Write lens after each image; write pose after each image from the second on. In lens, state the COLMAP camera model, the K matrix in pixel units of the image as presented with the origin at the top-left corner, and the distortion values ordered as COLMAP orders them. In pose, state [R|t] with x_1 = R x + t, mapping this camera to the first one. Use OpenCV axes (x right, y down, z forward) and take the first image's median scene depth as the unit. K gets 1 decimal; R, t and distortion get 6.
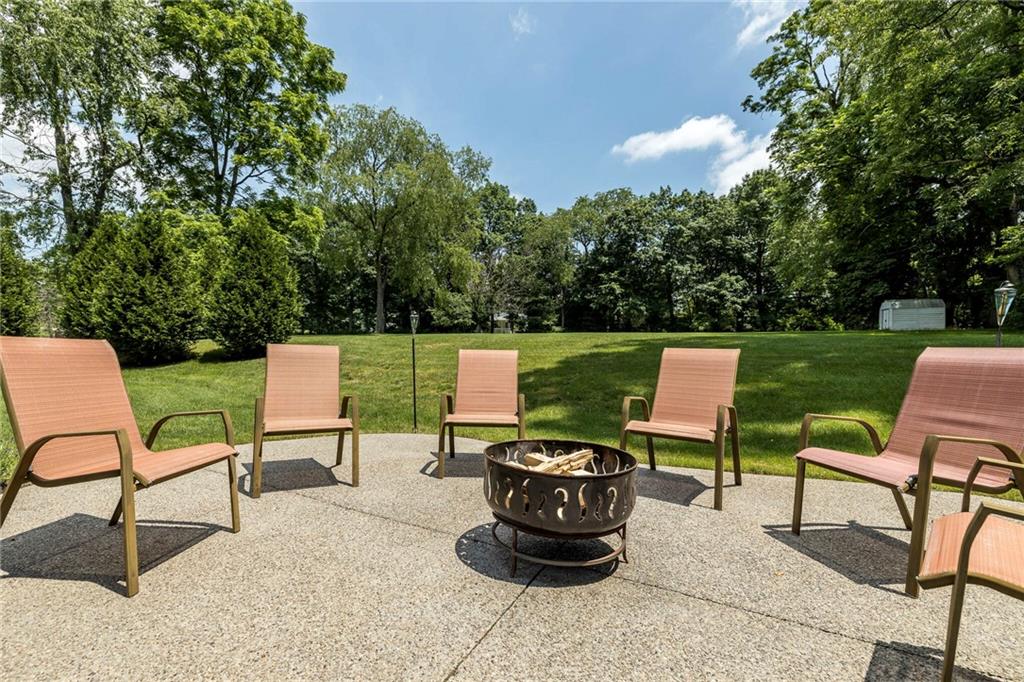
lens RADIAL K [[463.5, 0, 492.8], [0, 463.5, 347.0], [0, 0, 1]] dist [0.005594, 0.001221]
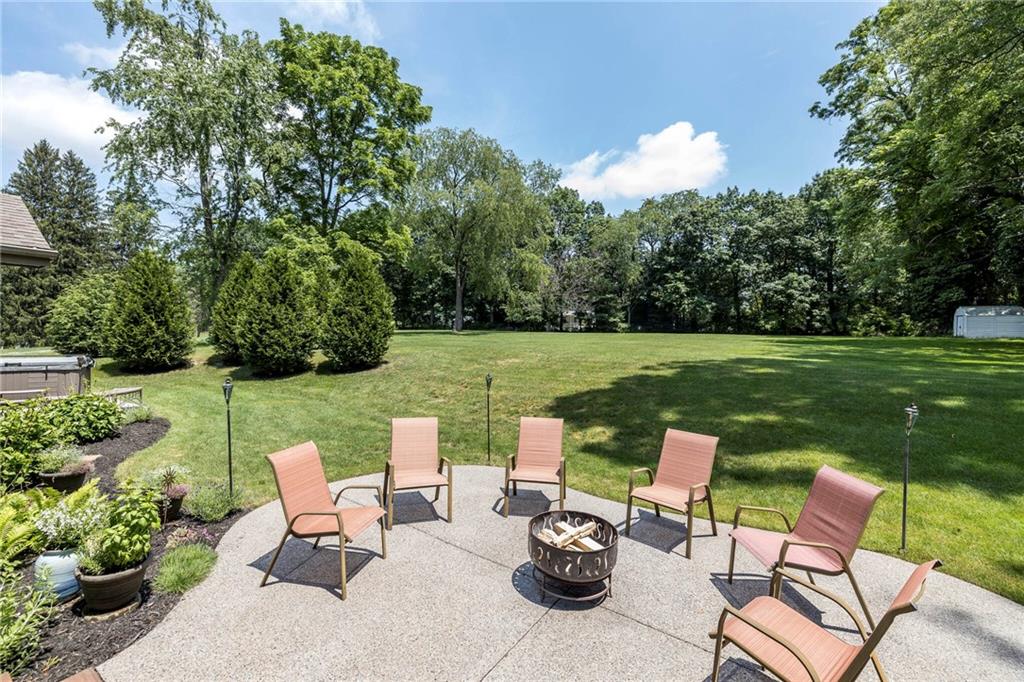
lens RADIAL K [[438.4, 0, 515.3], [0, 438.4, 333.6], [0, 0, 1]] dist [0.010994, -0.000729]
pose [[0.994187, 0.009151, -0.107279, 0.007167], [-0.009962, 0.999926, -0.007029, -0.033331], [0.107207, 0.008057, 0.994204, -0.044512]]
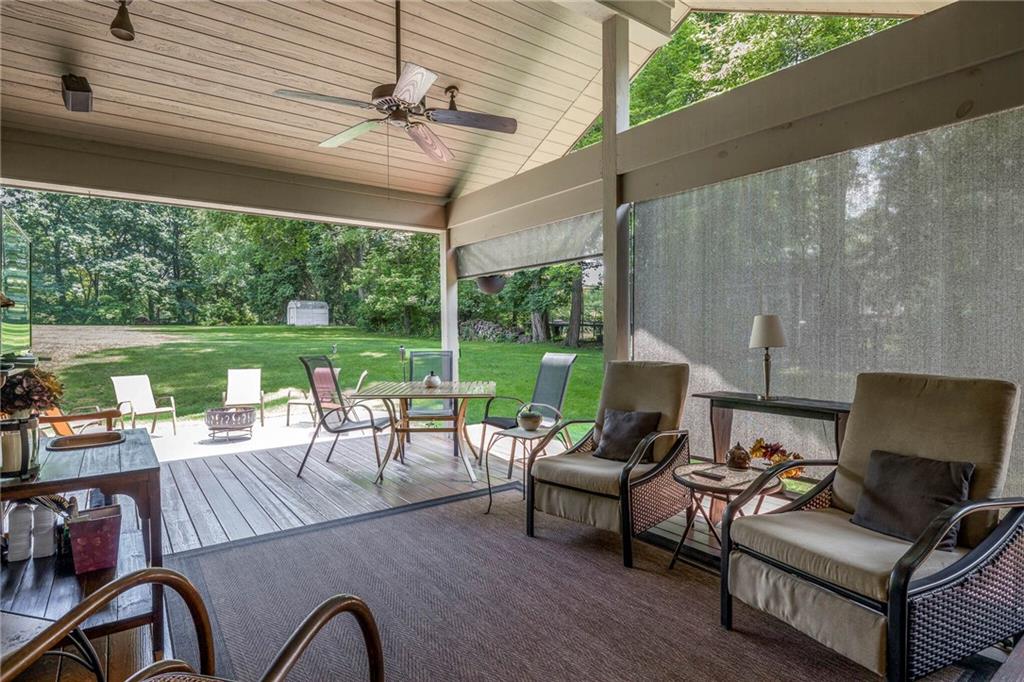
lens RADIAL K [[542.7, 0, 507.2], [0, 542.7, 336.3], [0, 0, 1]] dist [-0.006595, -0.000852]
pose [[0.468783, -0.016801, 0.883153, -0.176152], [0.010334, 0.999855, 0.013536, -0.024694], [-0.883253, 0.002781, 0.468889, -0.197807]]
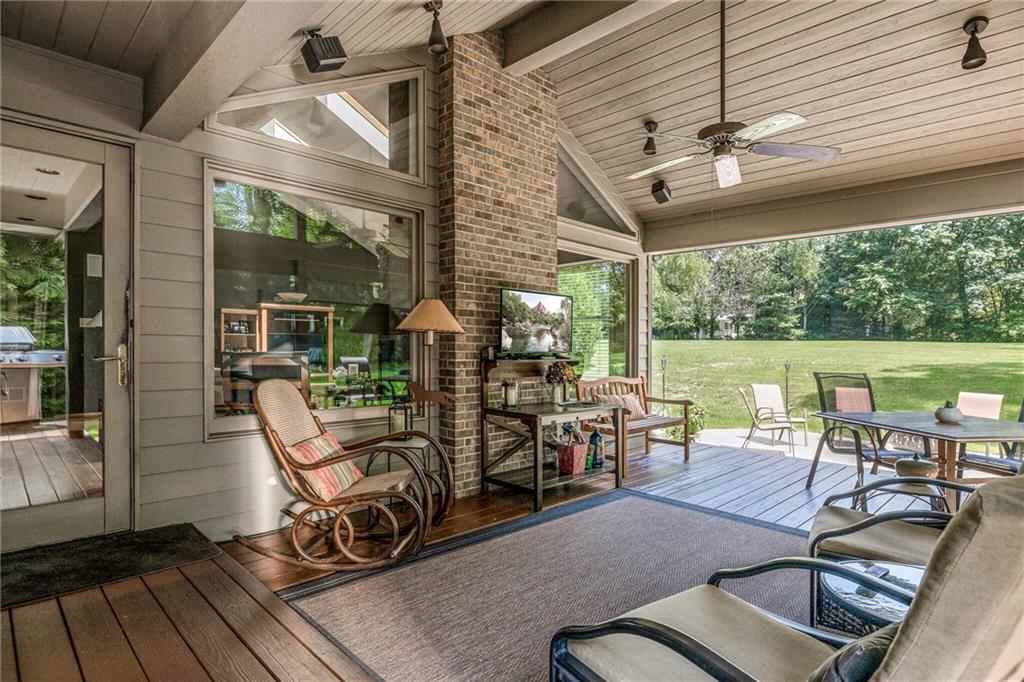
lens RADIAL K [[542.7, 0, 505.4], [0, 542.7, 337.5], [0, 0, 1]] dist [-0.006595, -0.000852]
pose [[0.943536, 0.005433, -0.331224, -0.098913], [-0.011342, 0.999809, -0.015907, -0.023447], [0.331075, 0.018766, 0.943418, -0.255548]]
